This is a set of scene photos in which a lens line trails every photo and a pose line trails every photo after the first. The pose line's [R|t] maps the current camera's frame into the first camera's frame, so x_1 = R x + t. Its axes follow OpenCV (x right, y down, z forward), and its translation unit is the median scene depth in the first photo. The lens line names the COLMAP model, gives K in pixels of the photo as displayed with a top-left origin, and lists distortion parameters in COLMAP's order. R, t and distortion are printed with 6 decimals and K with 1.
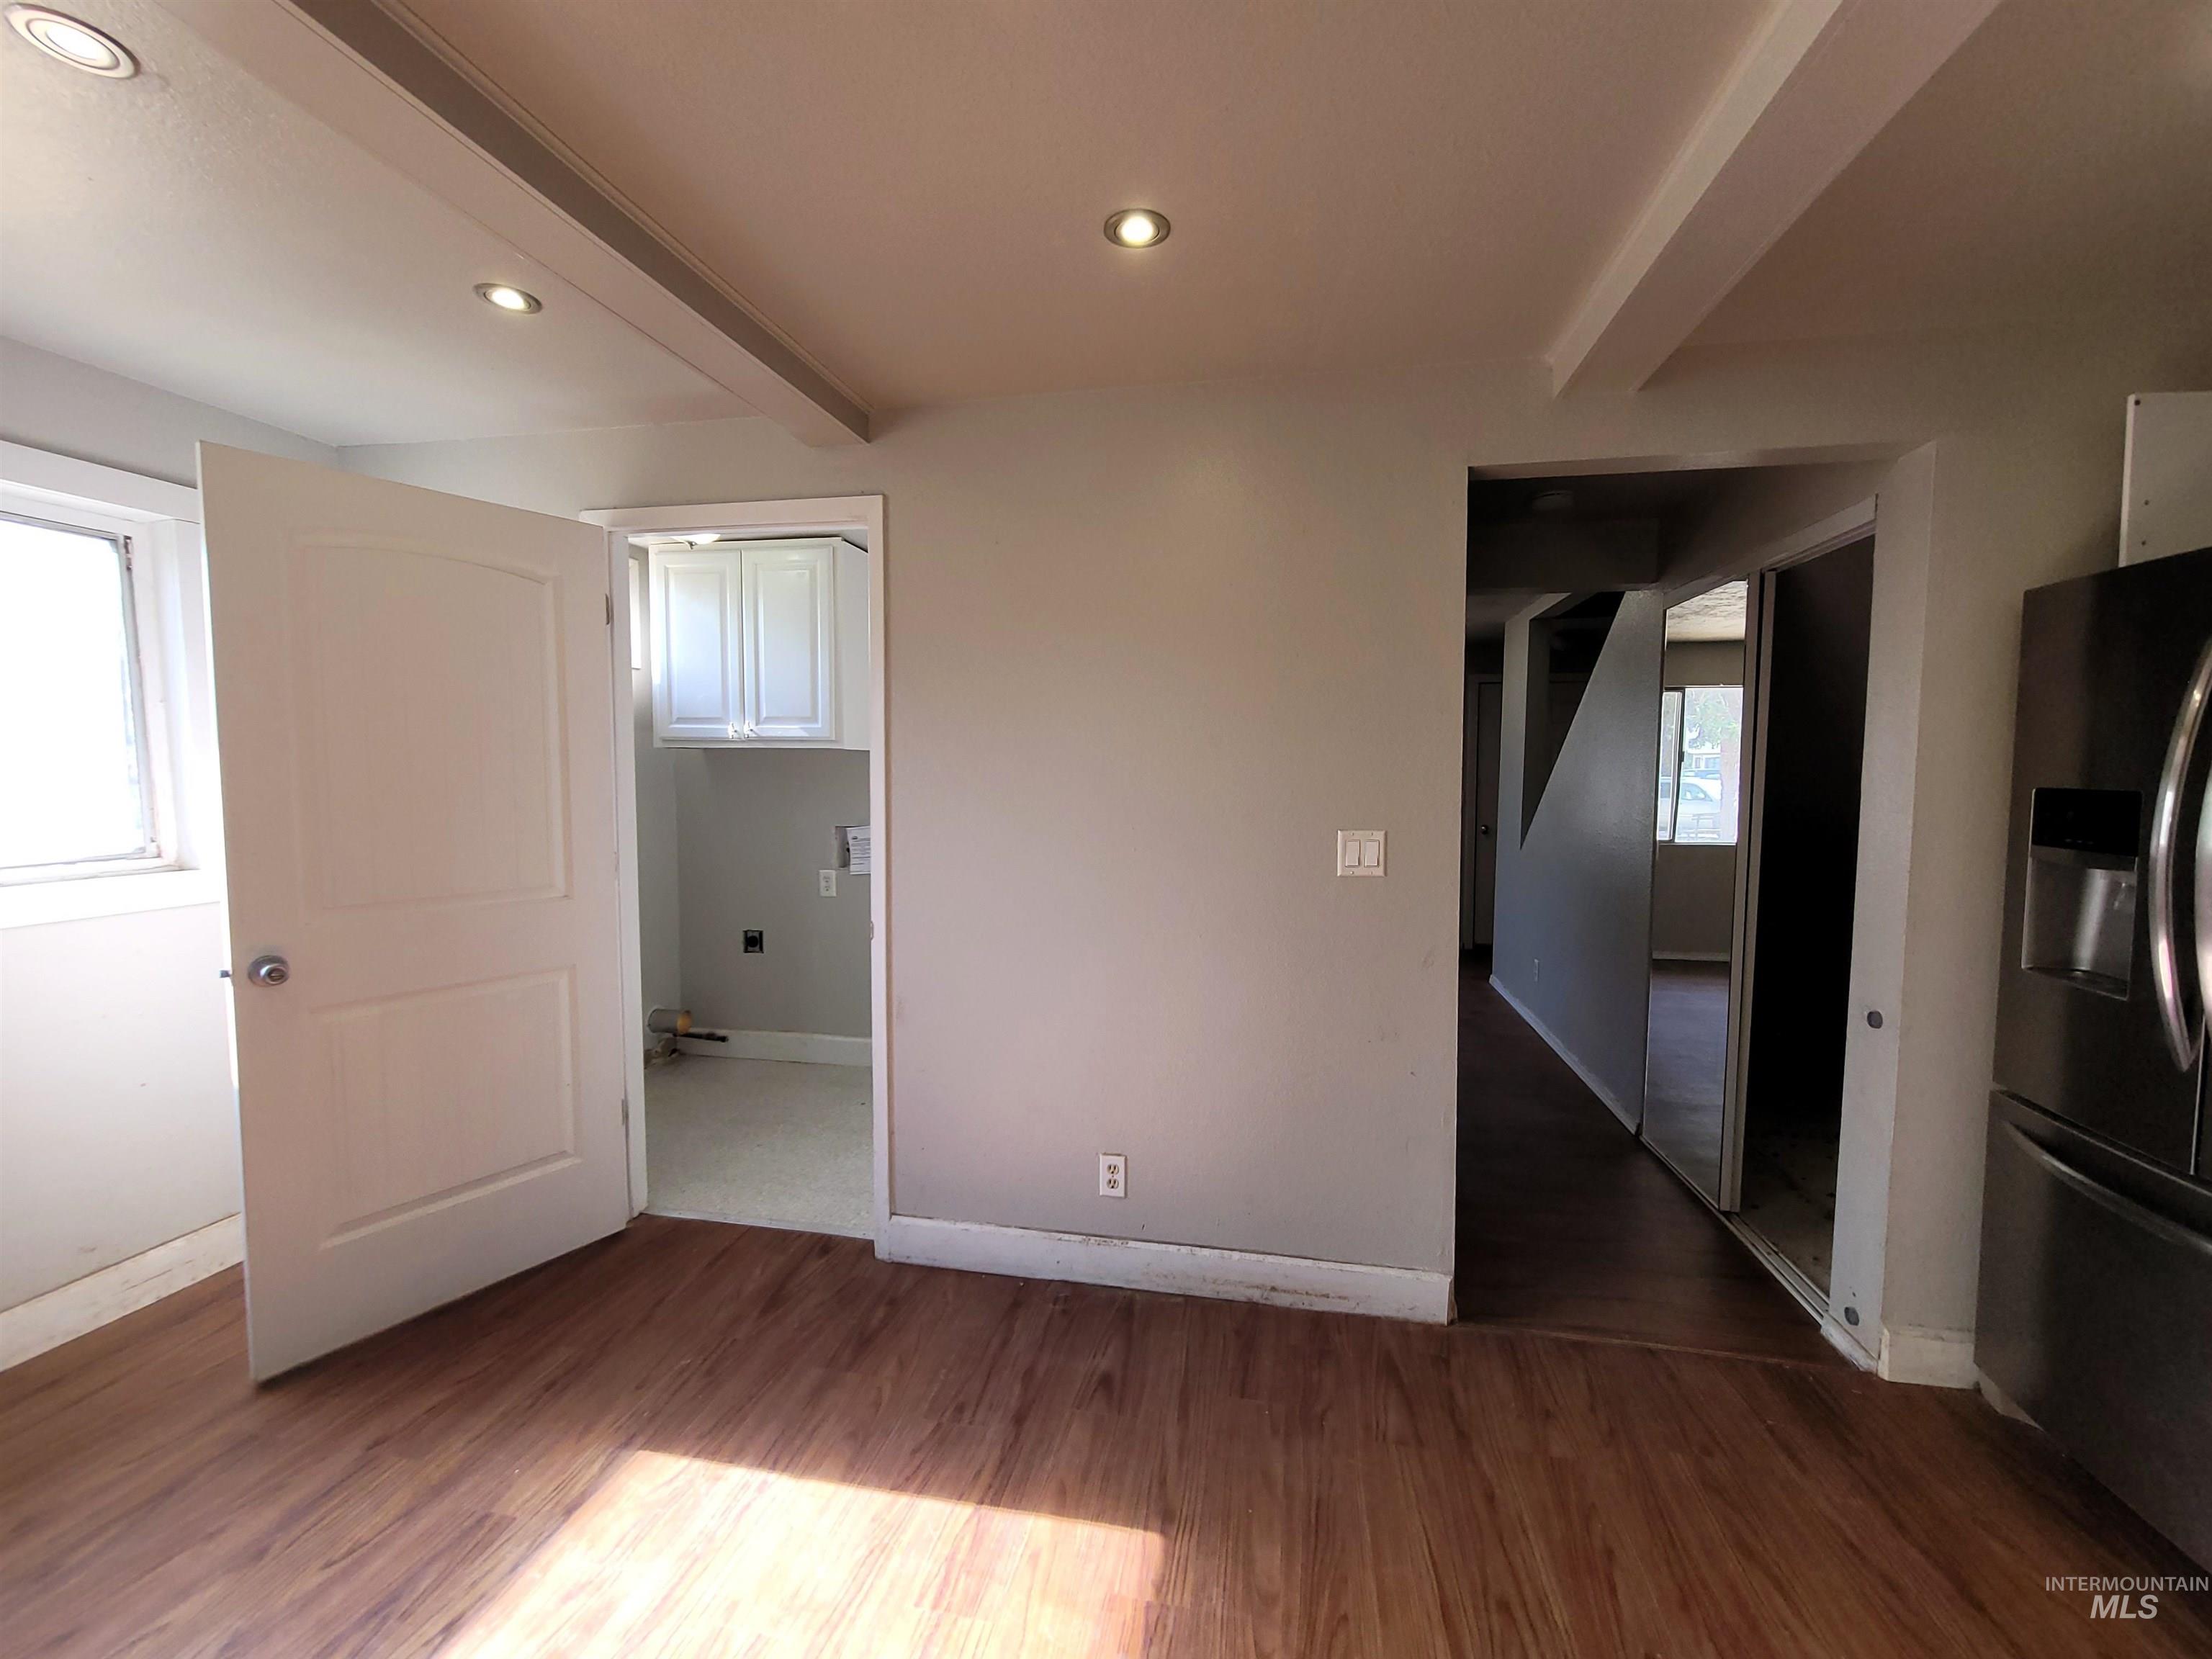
lens RADIAL K [[892.0, 0, 1121.1], [0, 892.0, 825.7], [0, 0, 1]] dist [0.000449, -0.002546]
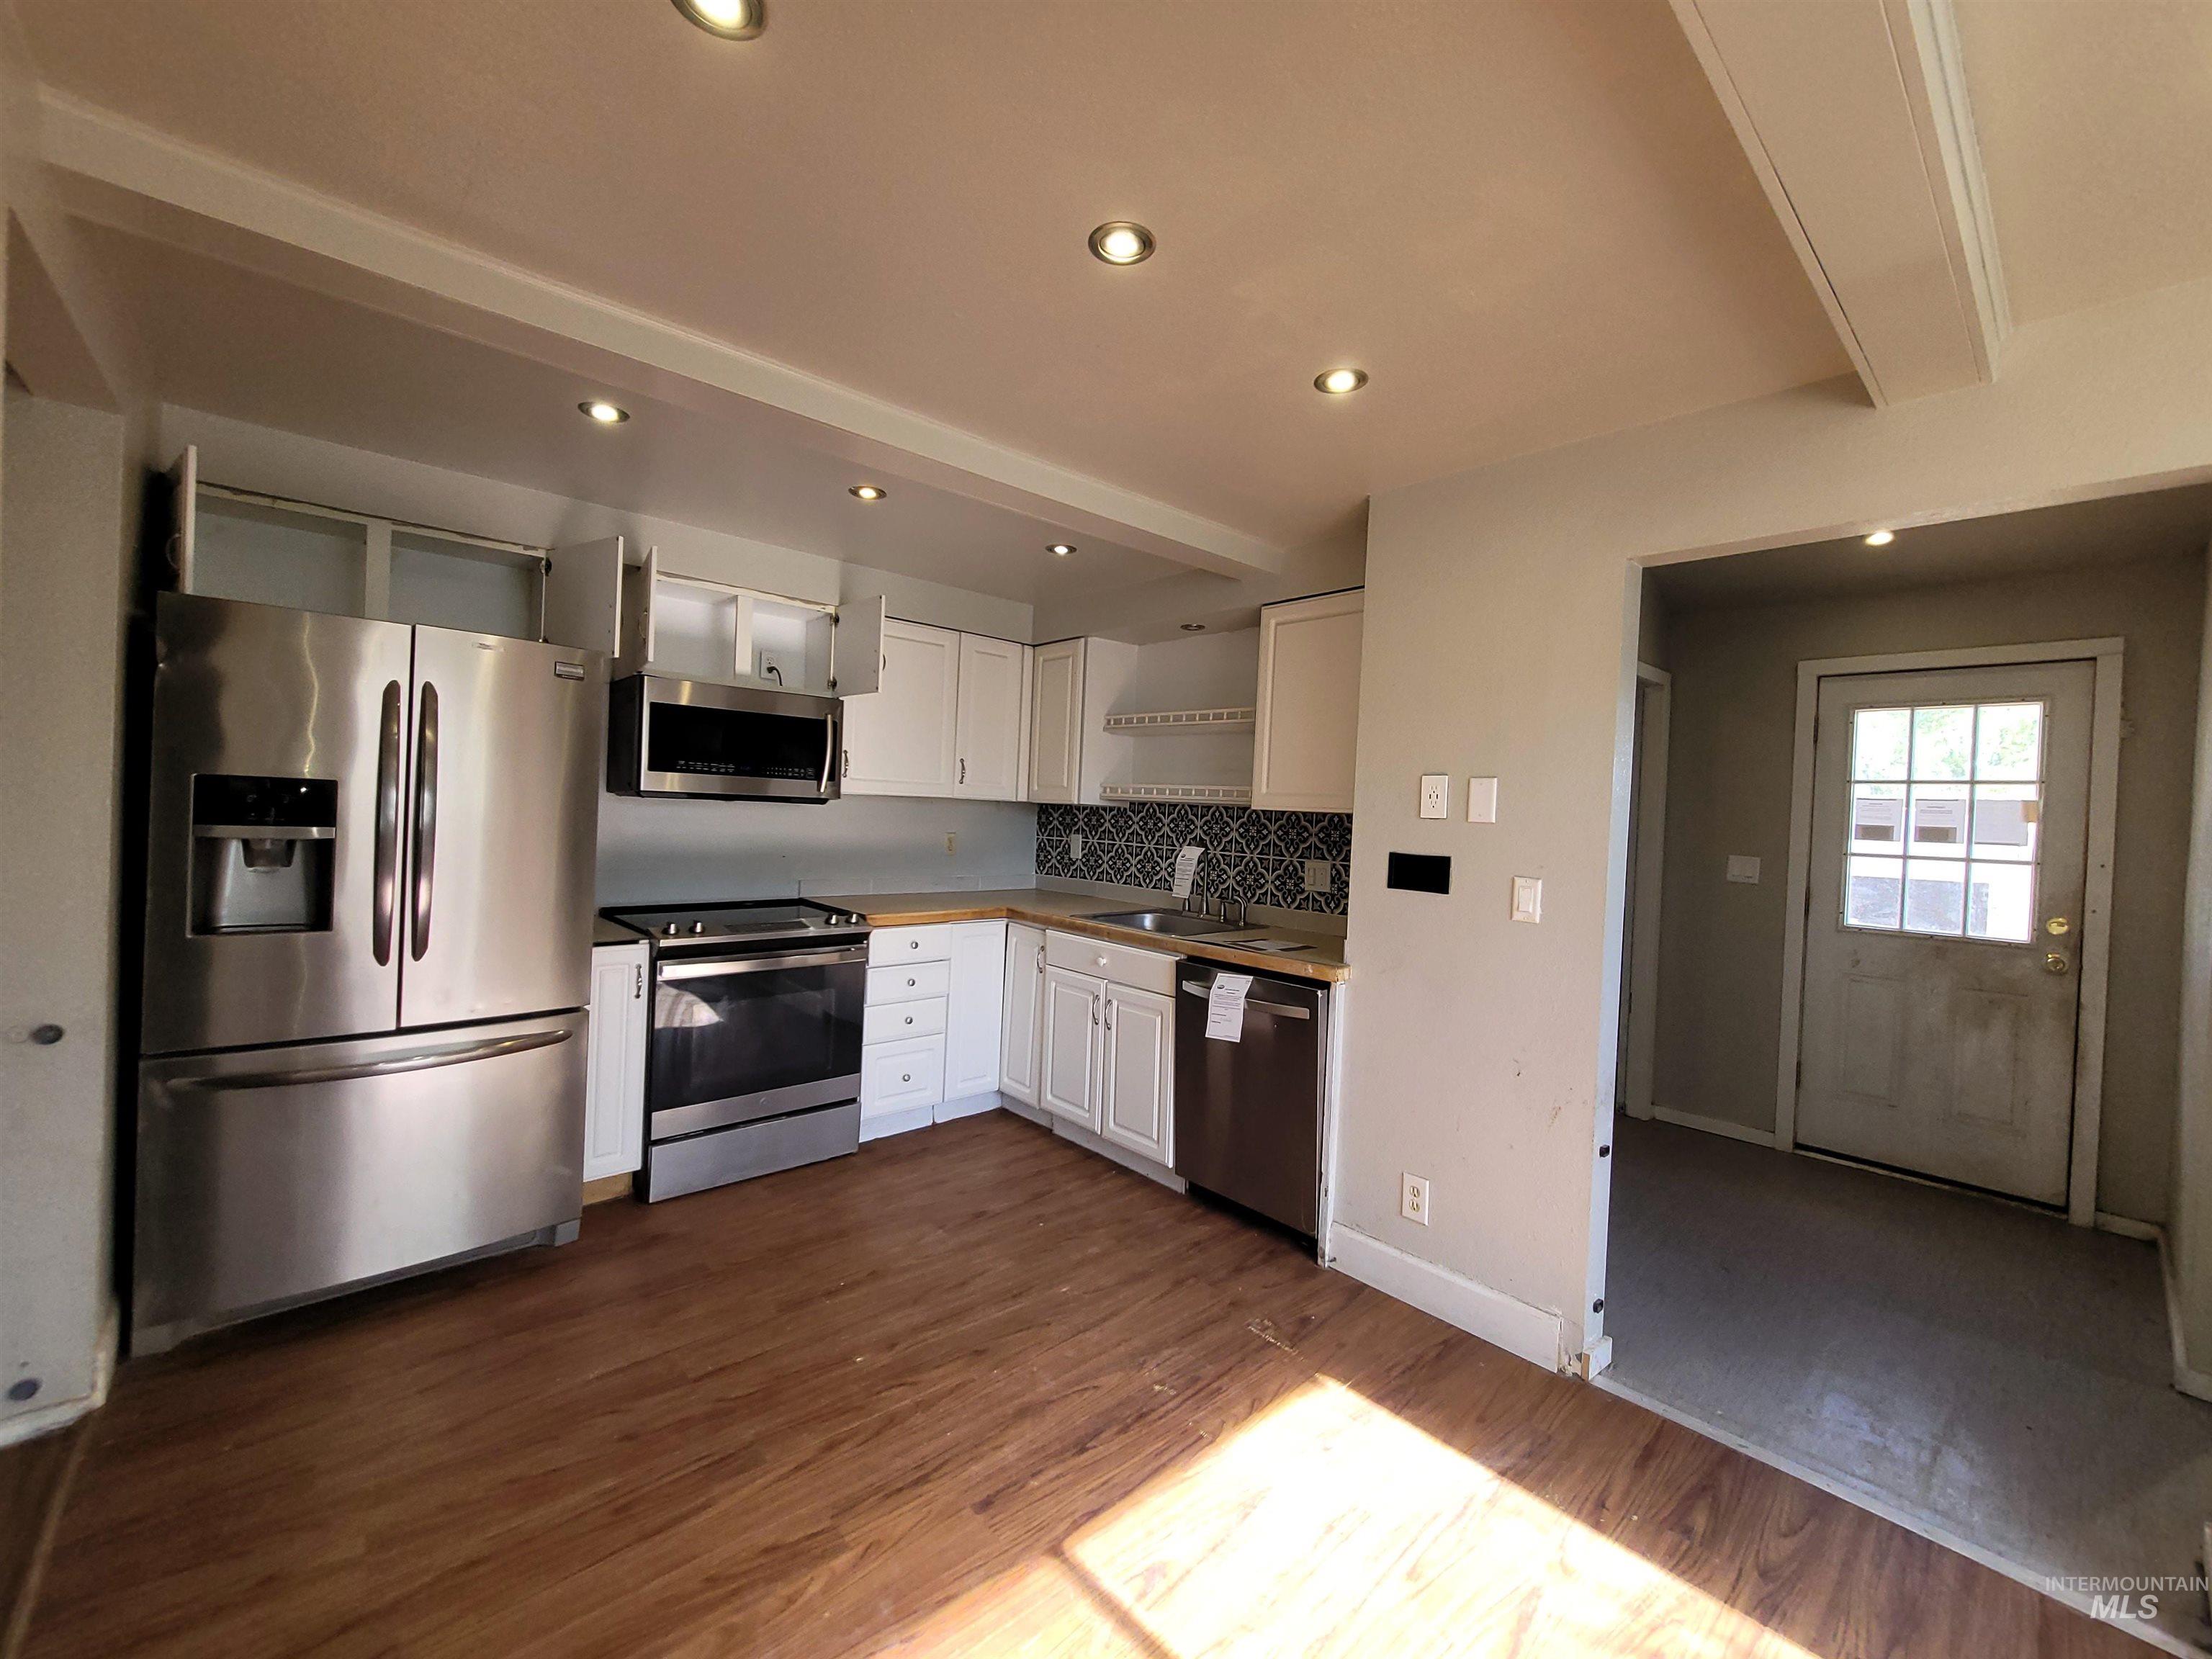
lens RADIAL K [[892.0, 0, 1121.1], [0, 892.0, 825.7], [0, 0, 1]] dist [0.000449, -0.002546]
pose [[-0.799842, -0.051743, 0.597977, -0.478253], [-0.006116, 0.996928, 0.078084, -0.059280], [-0.600180, 0.058798, -0.797701, 0.983063]]
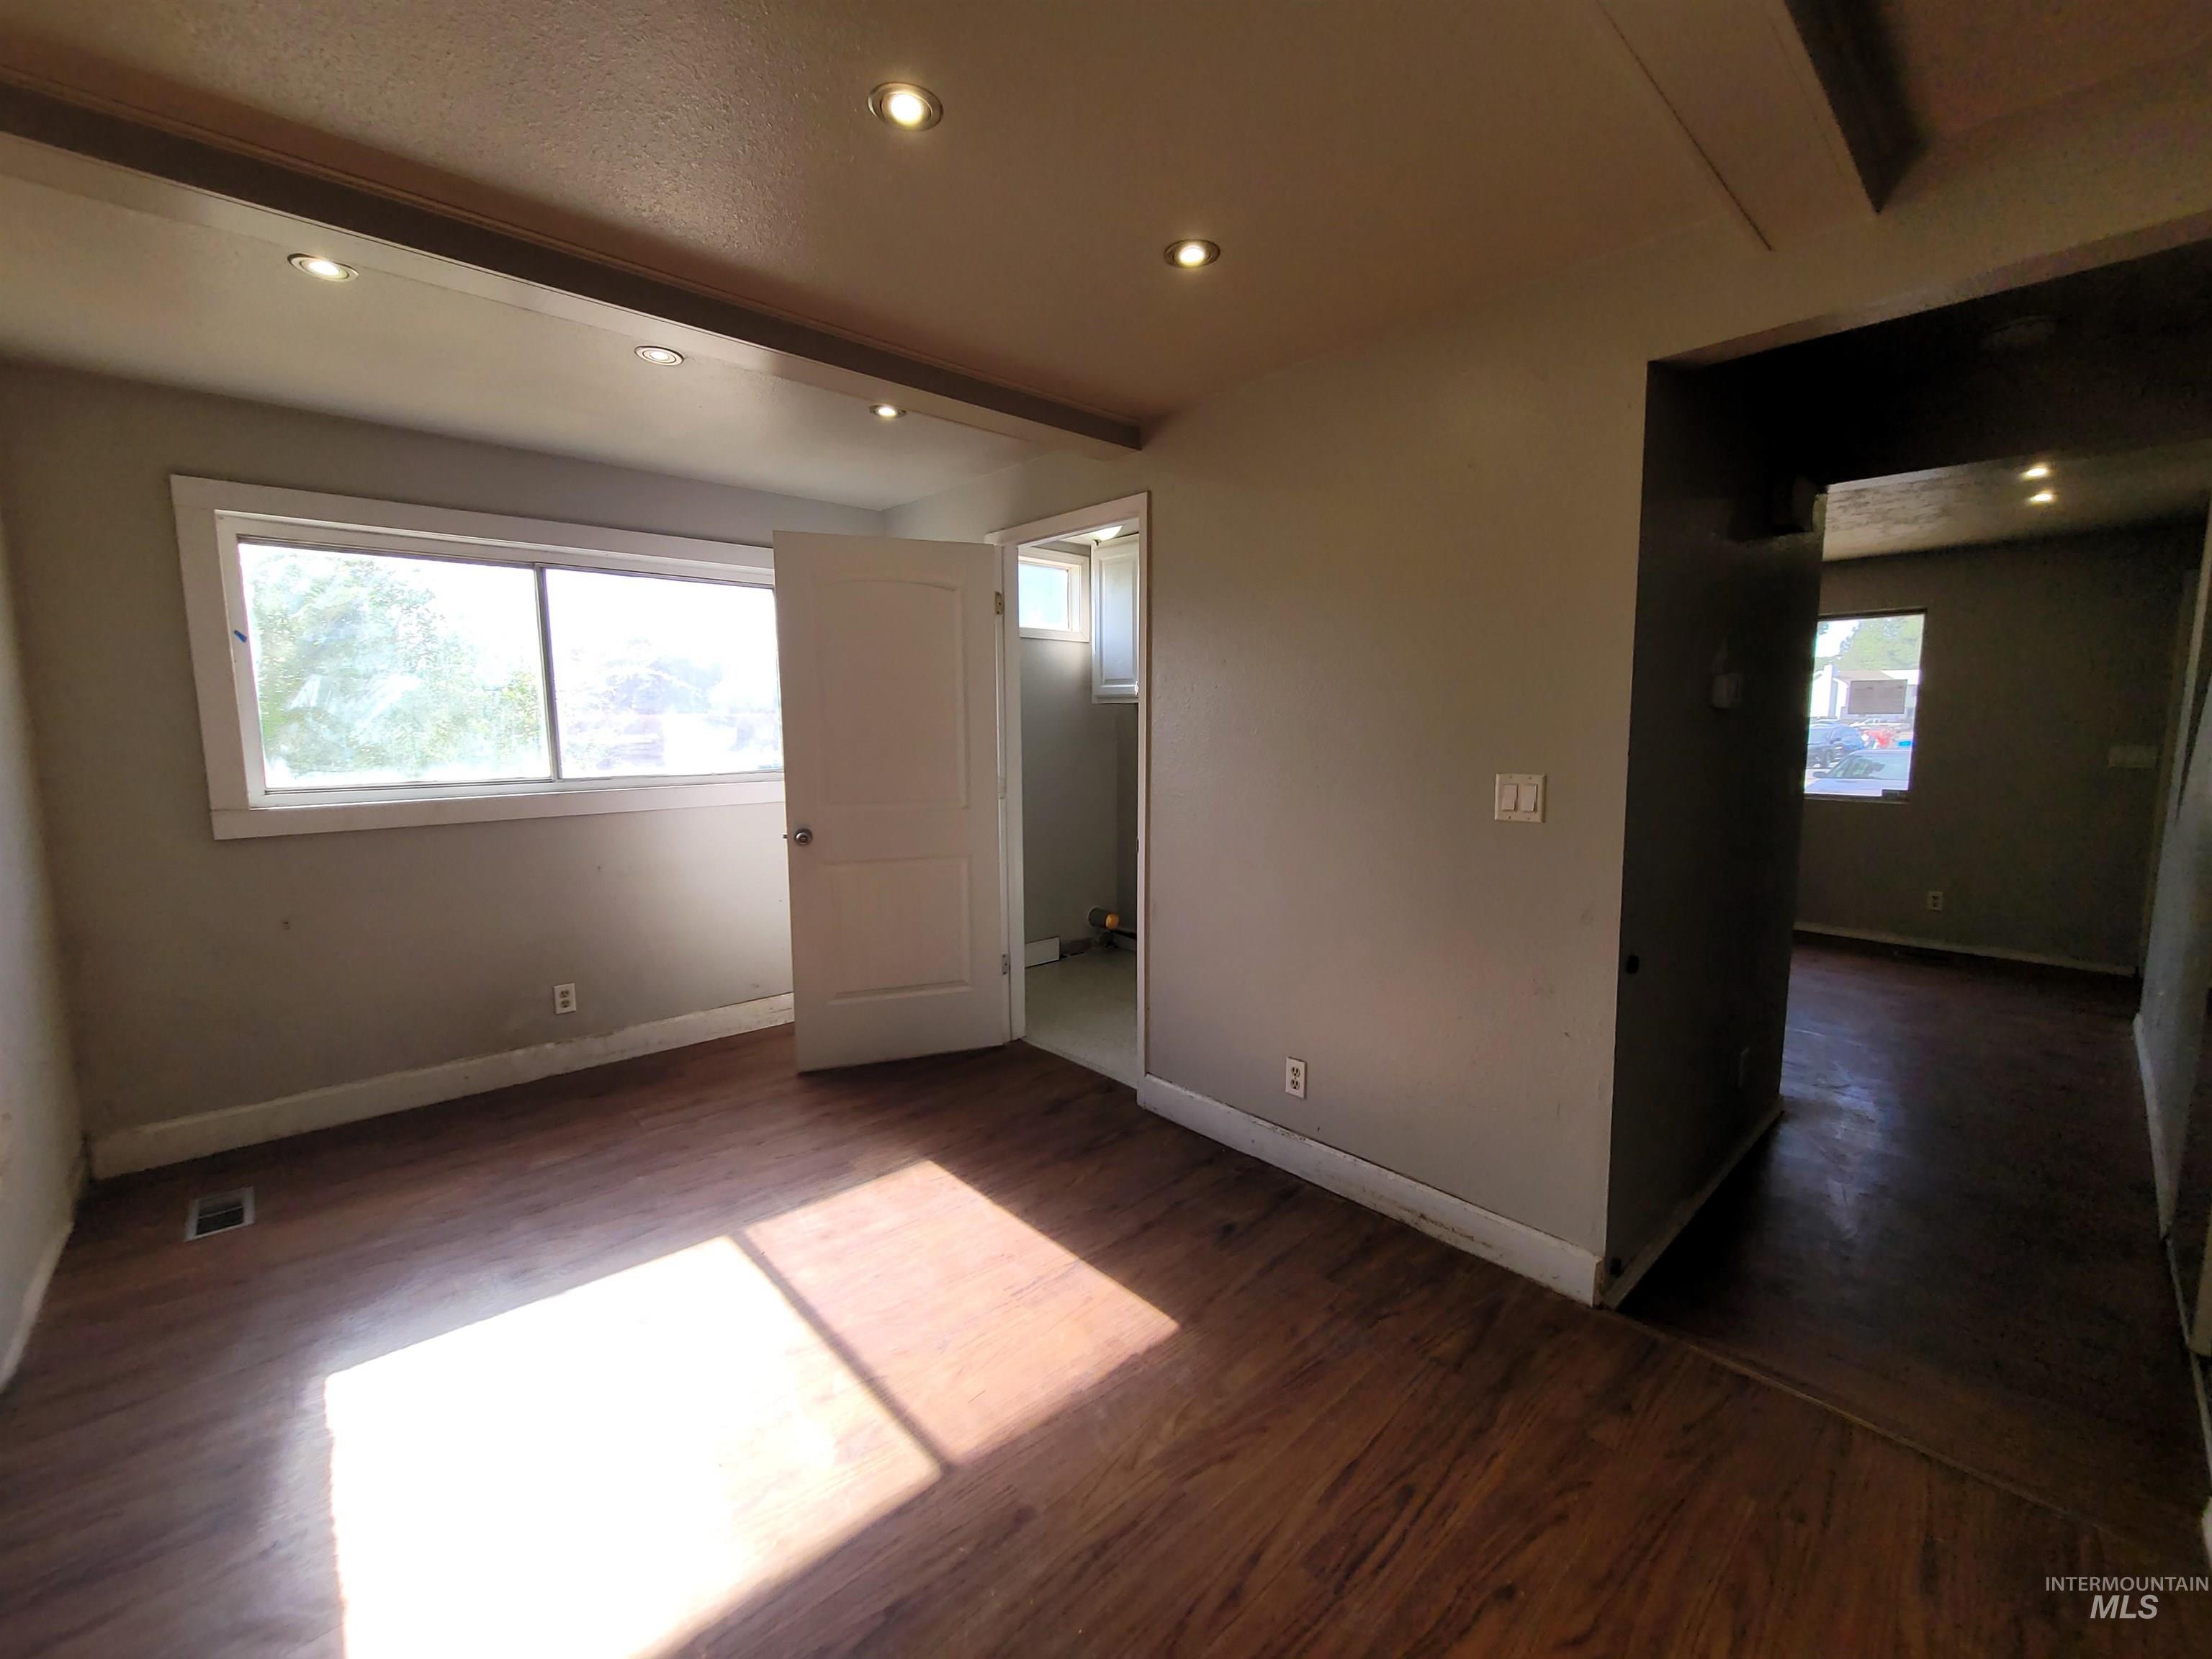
lens RADIAL K [[892.0, 0, 1121.1], [0, 892.0, 825.7], [0, 0, 1]] dist [0.000449, -0.002546]
pose [[0.807267, 0.059278, -0.587202, 0.488633], [-0.029448, 0.997750, 0.060239, 0.015870], [0.589451, -0.031337, 0.807196, -0.027988]]
